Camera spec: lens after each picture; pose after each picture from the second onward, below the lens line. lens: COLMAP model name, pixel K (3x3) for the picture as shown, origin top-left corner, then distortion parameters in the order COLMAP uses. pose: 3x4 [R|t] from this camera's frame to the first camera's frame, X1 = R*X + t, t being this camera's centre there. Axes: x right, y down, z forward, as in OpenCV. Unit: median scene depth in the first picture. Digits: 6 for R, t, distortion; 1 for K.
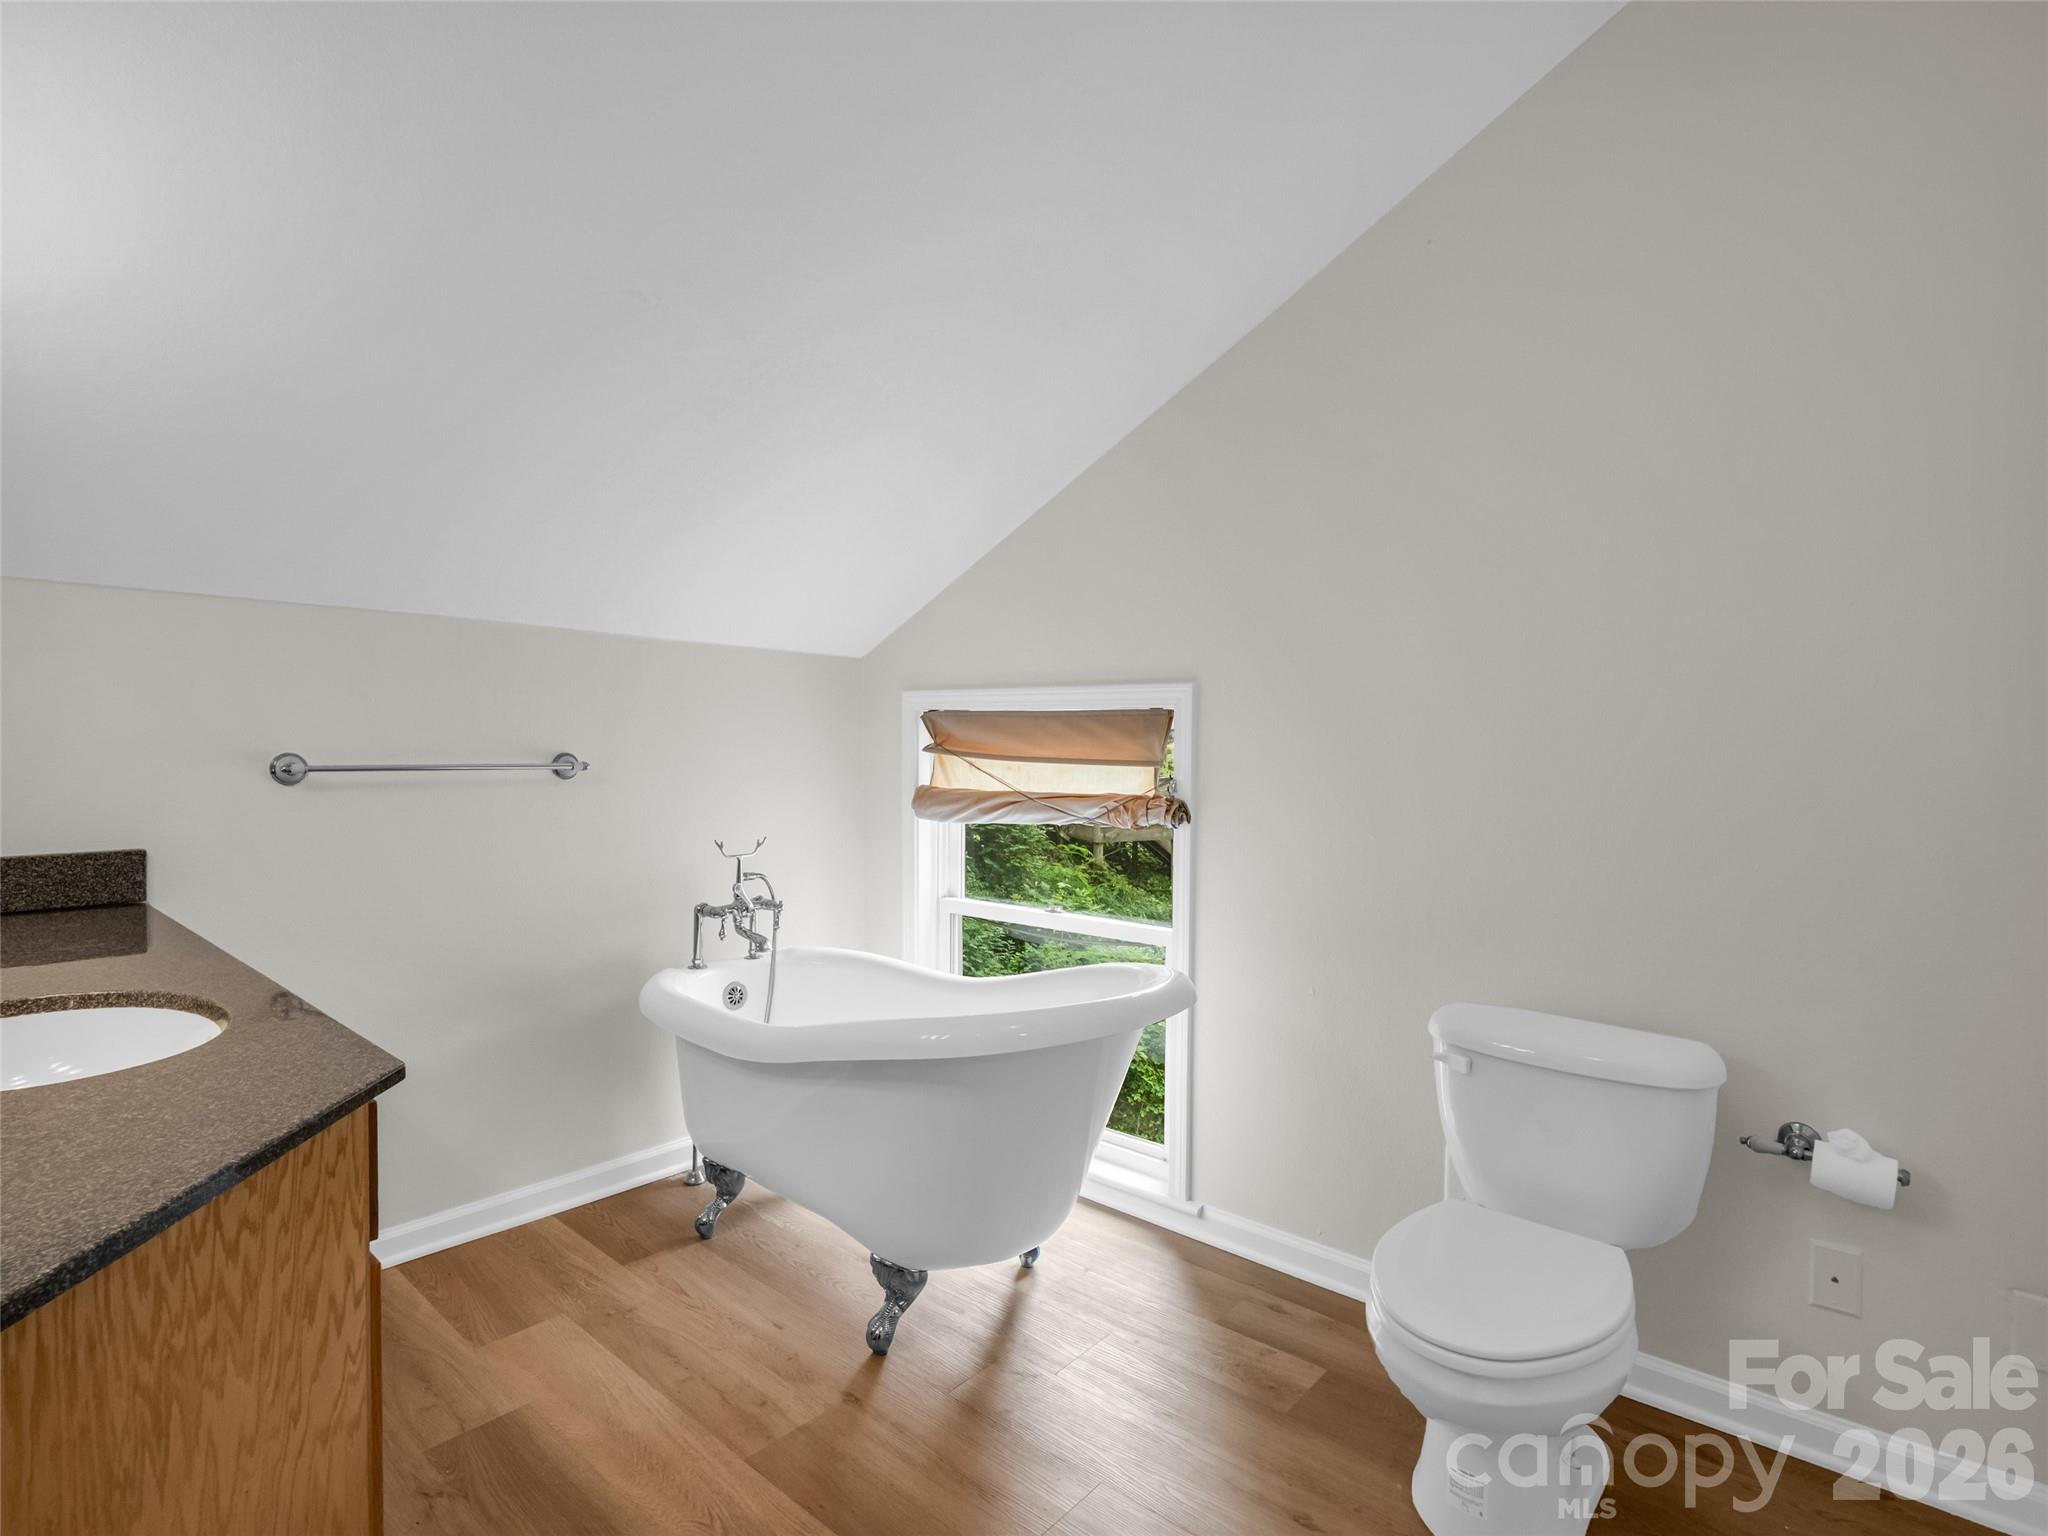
lens RADIAL K [[1017.5, 0, 1020.5], [0, 1017.5, 760.3], [0, 0, 1]] dist [-0.012343, -0.001085]
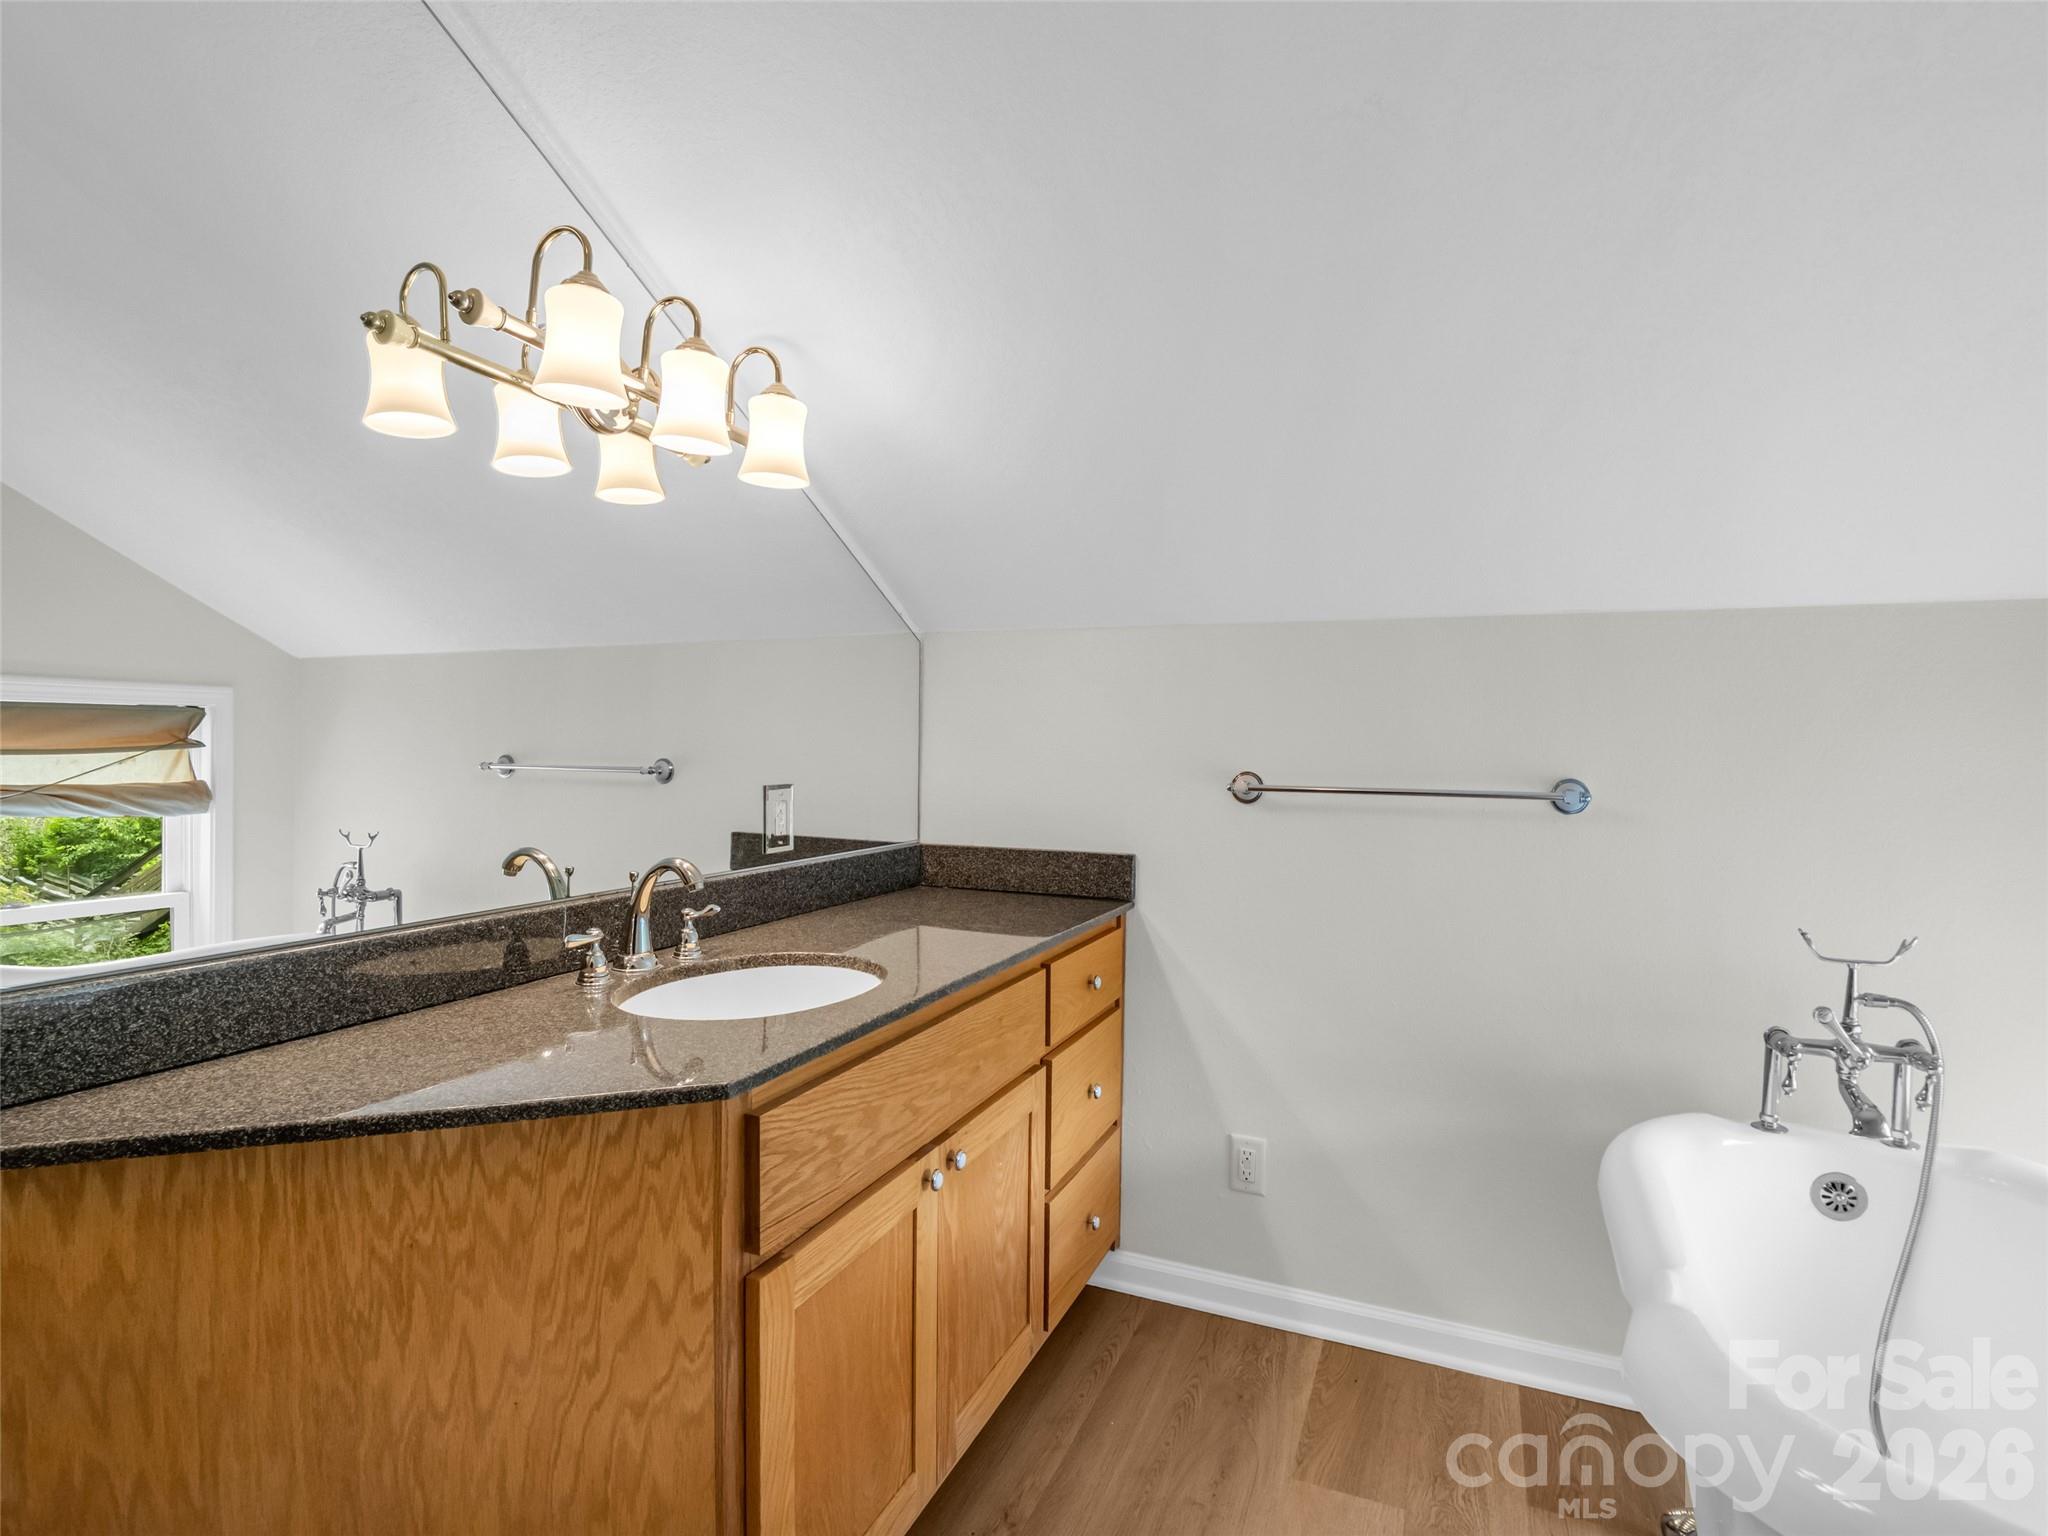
lens RADIAL K [[1070.5, 0, 1016.9], [0, 1070.5, 782.1], [0, 0, 1]] dist [-0.022034, -0.000990]
pose [[0.294064, 0.022439, -0.955522, 0.451125], [-0.031436, 0.999411, 0.013795, -0.008788], [0.955269, 0.025981, 0.294596, 1.002957]]
